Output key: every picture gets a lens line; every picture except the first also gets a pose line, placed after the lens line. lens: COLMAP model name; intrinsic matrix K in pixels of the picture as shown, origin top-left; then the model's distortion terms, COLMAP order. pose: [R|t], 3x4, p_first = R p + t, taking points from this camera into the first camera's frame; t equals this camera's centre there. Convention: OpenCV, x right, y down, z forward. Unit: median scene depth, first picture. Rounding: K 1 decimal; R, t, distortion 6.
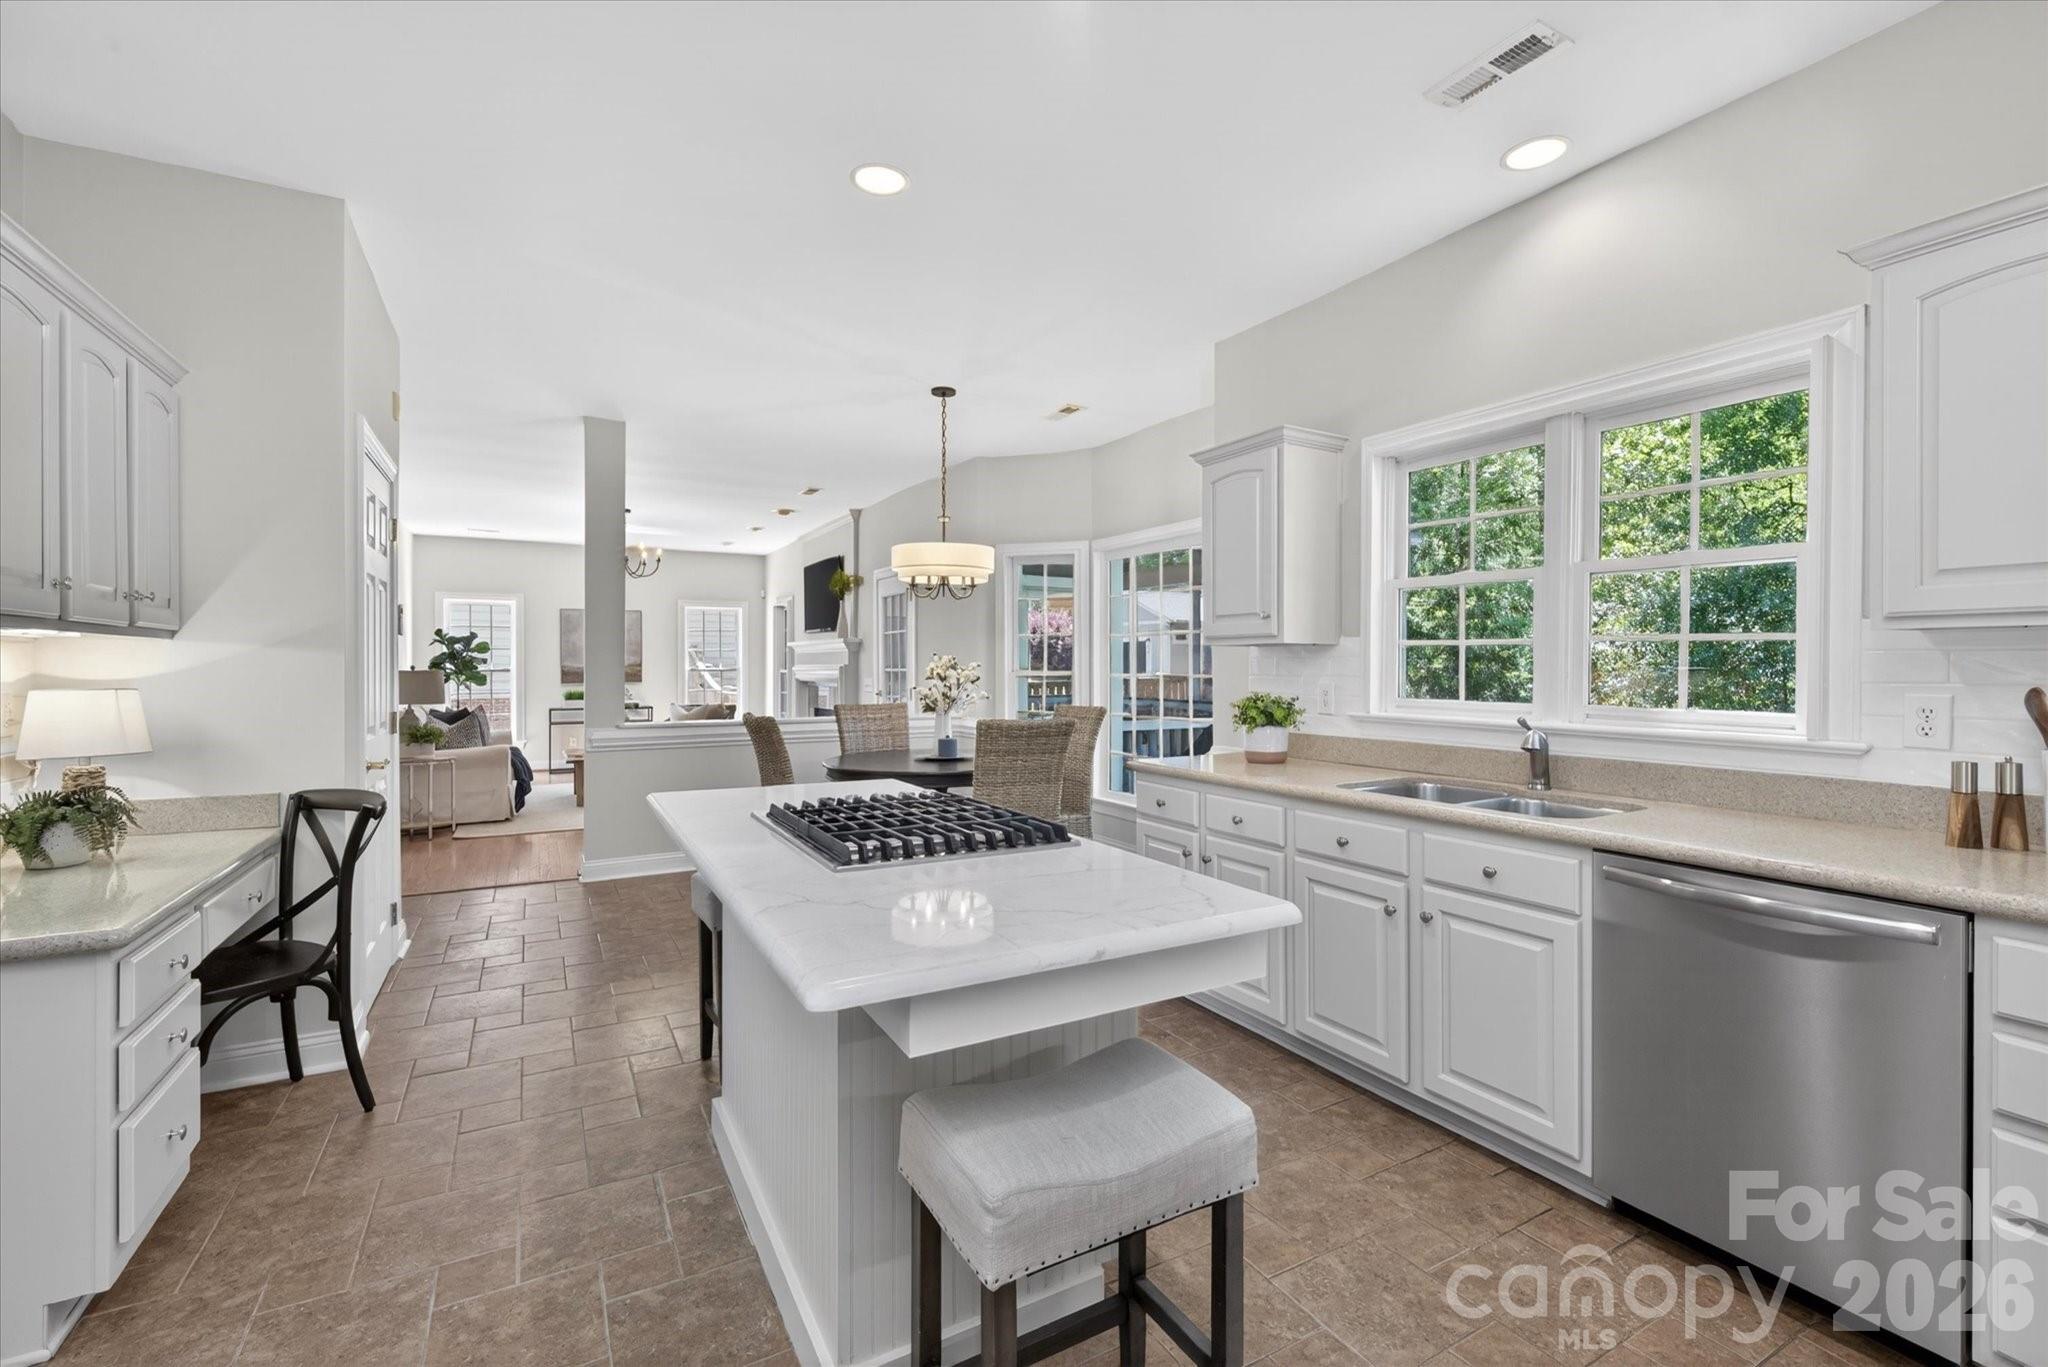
lens RADIAL K [[885.2, 0, 1028.8], [0, 885.2, 673.6], [0, 0, 1]] dist [0.000478, 0.000002]
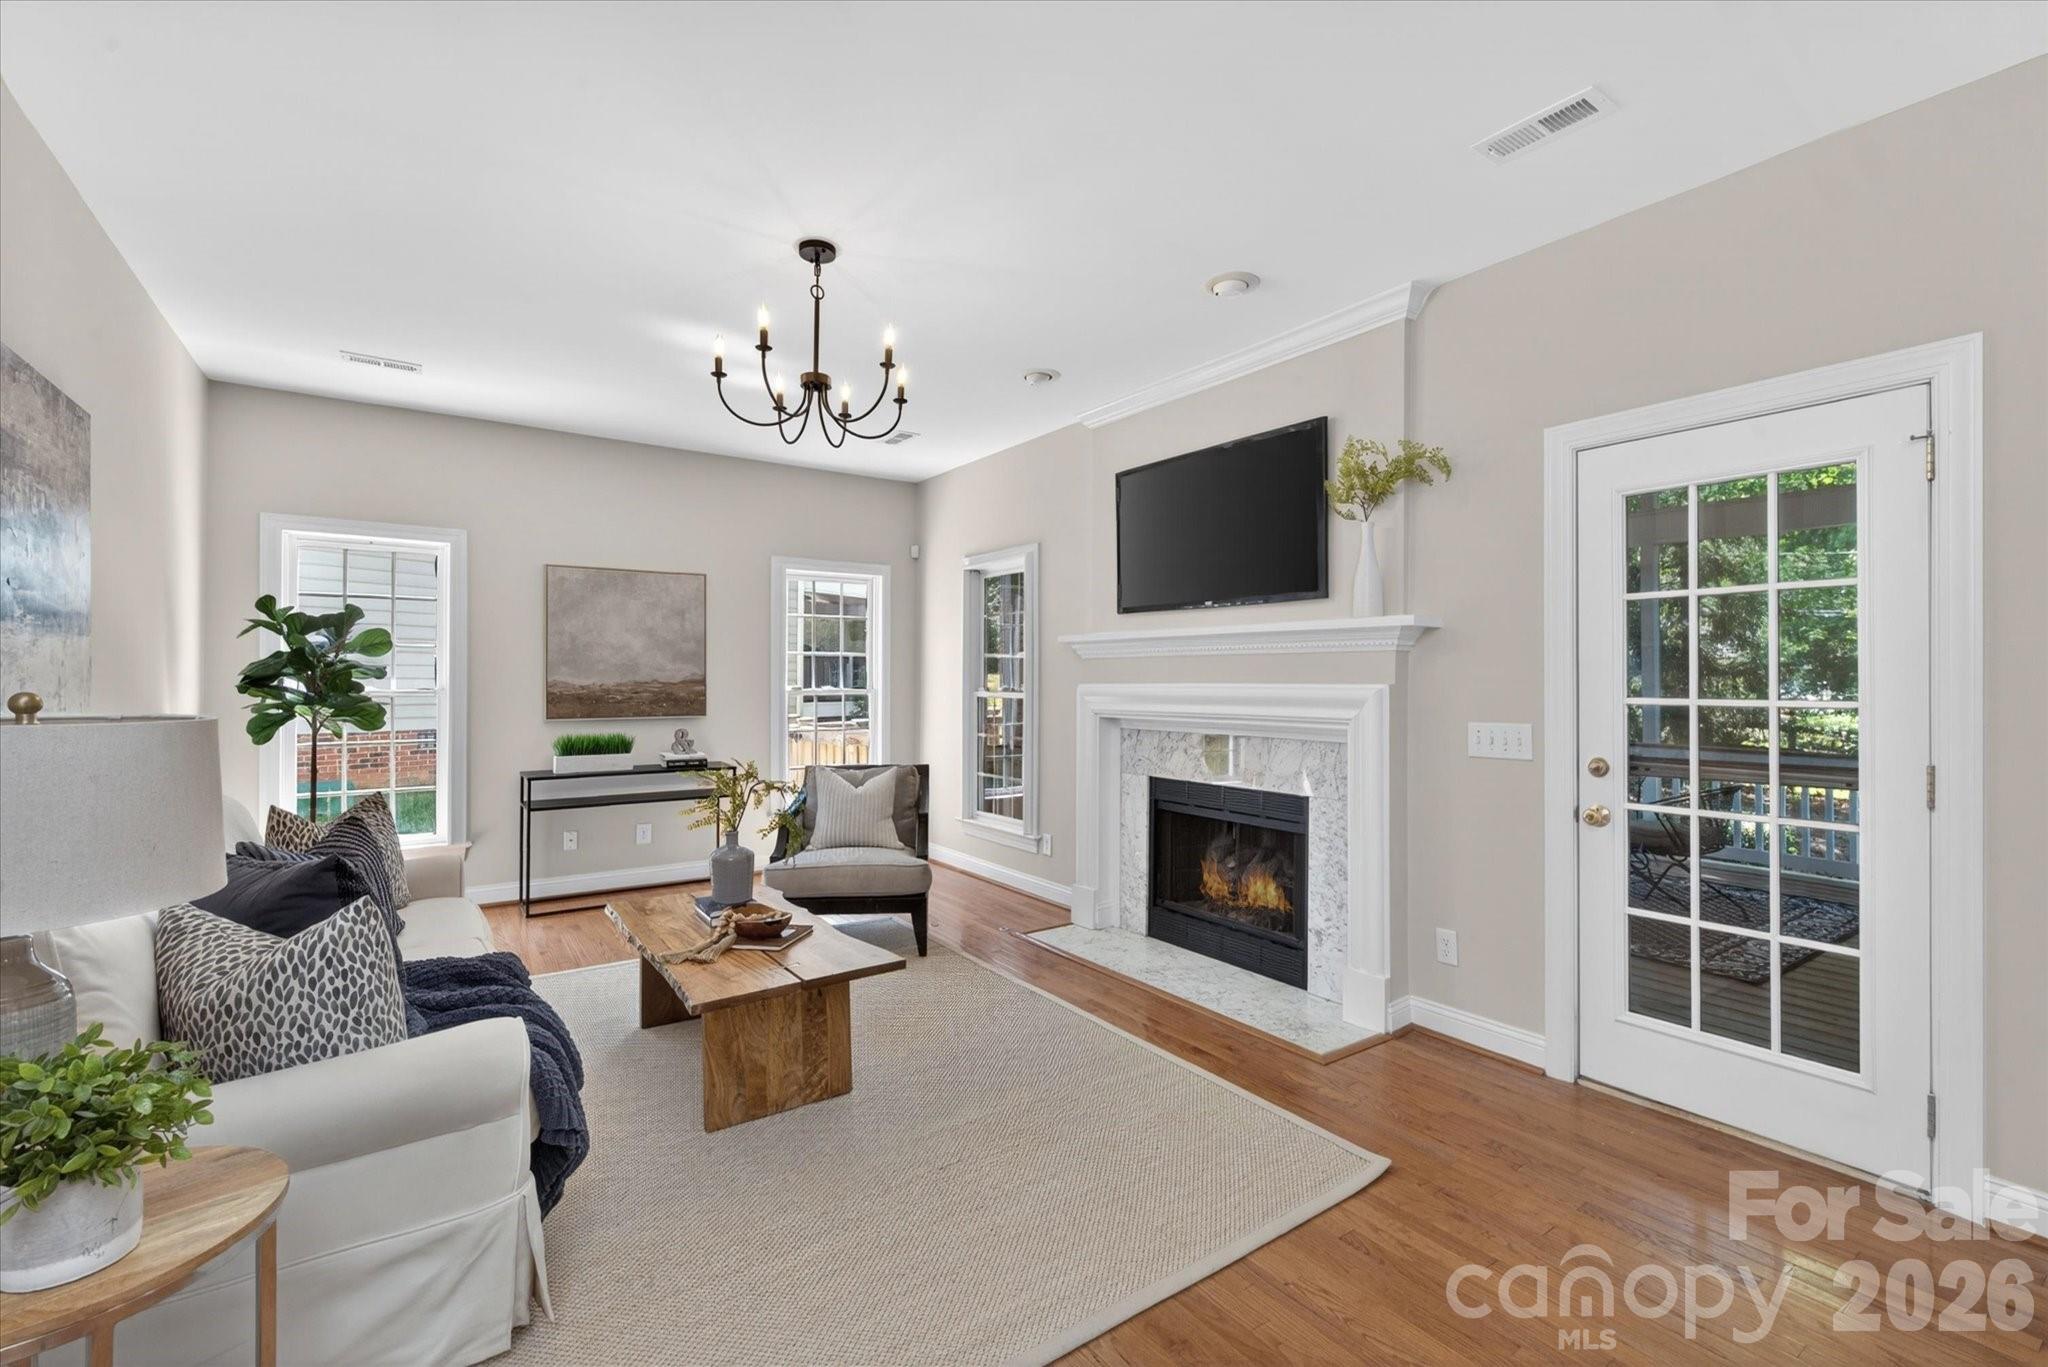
lens RADIAL K [[885.2, 0, 1028.8], [0, 885.2, 673.6], [0, 0, 1]] dist [0.000478, 0.000002]
pose [[0.994359, 0.002598, 0.106036, -0.662666], [-0.001033, 0.999890, -0.014812, -0.014147], [-0.106062, 0.014619, 0.994252, 1.027704]]
